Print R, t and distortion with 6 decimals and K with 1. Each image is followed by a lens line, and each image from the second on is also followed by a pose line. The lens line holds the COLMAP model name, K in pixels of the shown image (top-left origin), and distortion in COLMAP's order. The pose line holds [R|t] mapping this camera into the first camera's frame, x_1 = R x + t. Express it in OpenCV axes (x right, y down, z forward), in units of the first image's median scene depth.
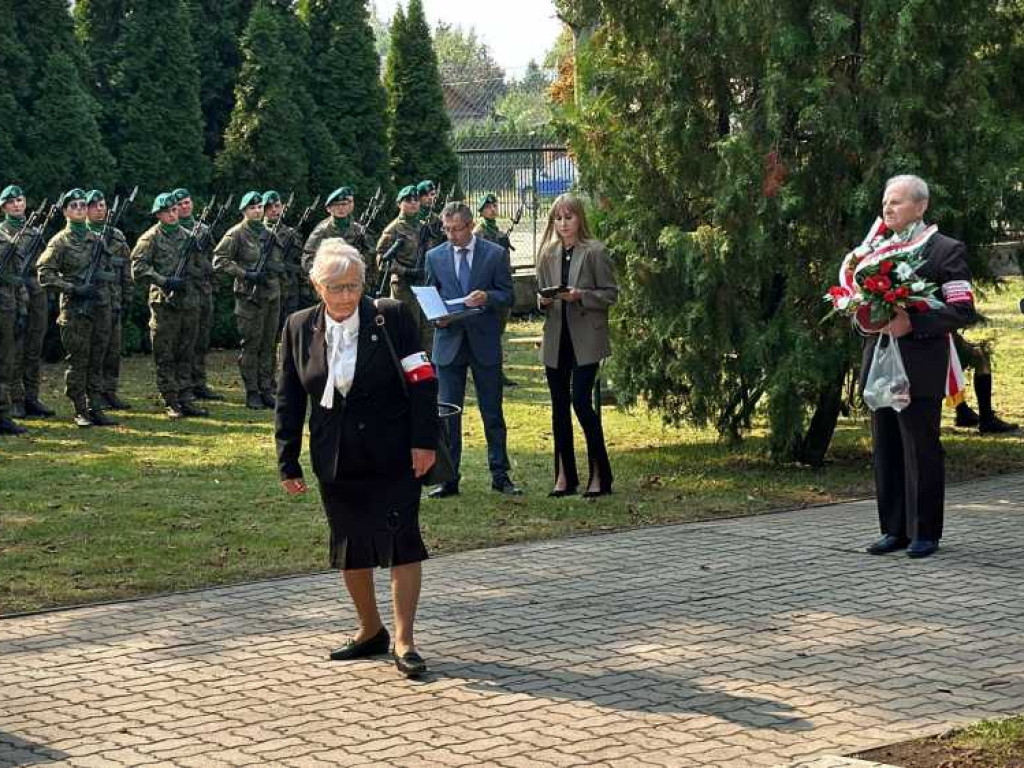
lens RADIAL K [[2476.4, 0, 470.0], [0, 2476.4, 366.8], [0, 0, 1]] dist [0.126159, 0.000000]
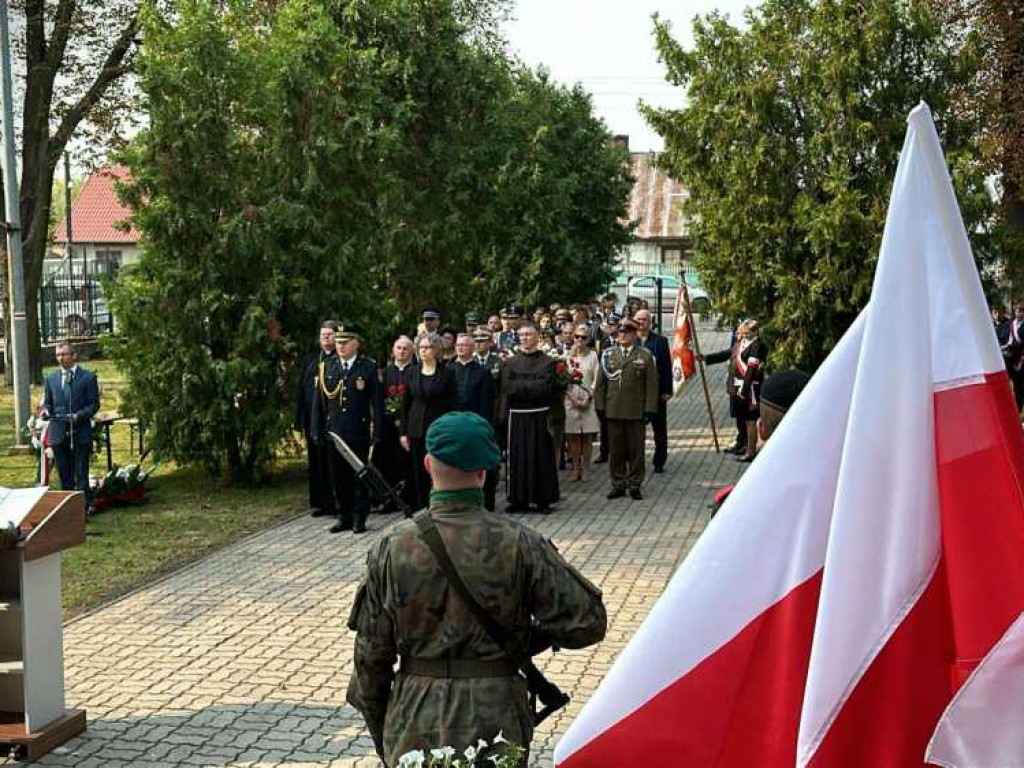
lens RADIAL K [[1277.8, 0, 519.1], [0, 1277.8, 408.9], [0, 0, 1]] dist [0.090240, 0.000000]
pose [[0.789387, -0.046718, 0.612116, -0.320533], [0.041708, 0.998878, 0.022450, -0.031815], [-0.612478, 0.007809, 0.790449, 0.127205]]
